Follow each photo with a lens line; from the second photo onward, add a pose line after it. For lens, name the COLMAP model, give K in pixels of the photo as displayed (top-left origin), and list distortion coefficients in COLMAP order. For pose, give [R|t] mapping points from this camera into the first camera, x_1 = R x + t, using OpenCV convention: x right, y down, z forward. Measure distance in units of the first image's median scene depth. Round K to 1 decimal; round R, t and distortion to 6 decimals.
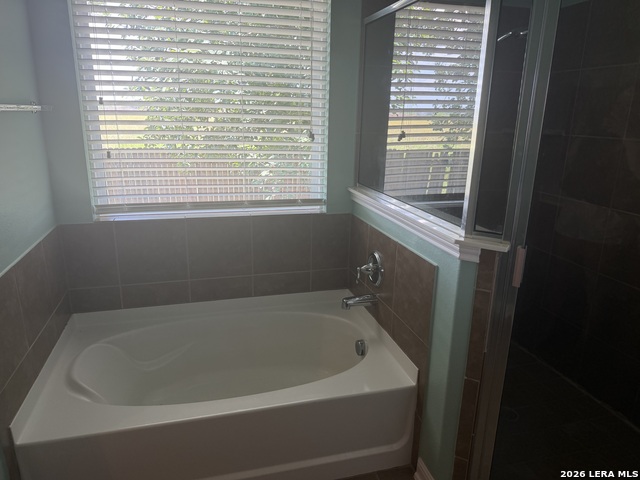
lens RADIAL K [[459.9, 0, 319.2], [0, 459.9, 242.9], [0, 0, 1]] dist [0.084980, -0.117798]
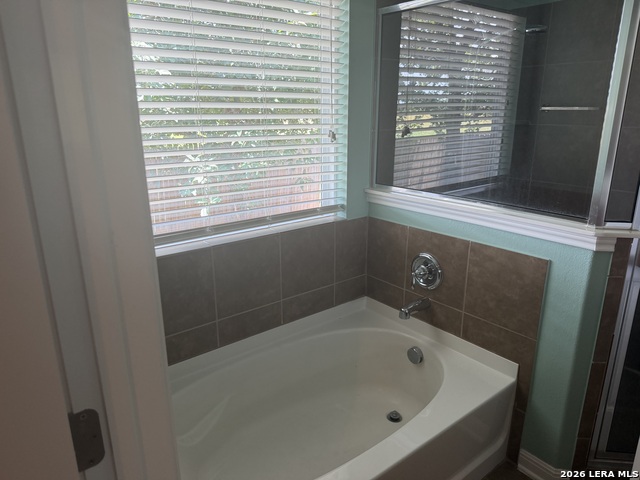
lens RADIAL K [[459.9, 0, 319.2], [0, 459.9, 242.9], [0, 0, 1]] dist [0.084980, -0.117798]
pose [[0.920609, -0.133964, 0.366788, -0.439777], [0.129352, 0.990899, 0.037249, -0.068660], [-0.368440, 0.013153, 0.929559, 0.191607]]
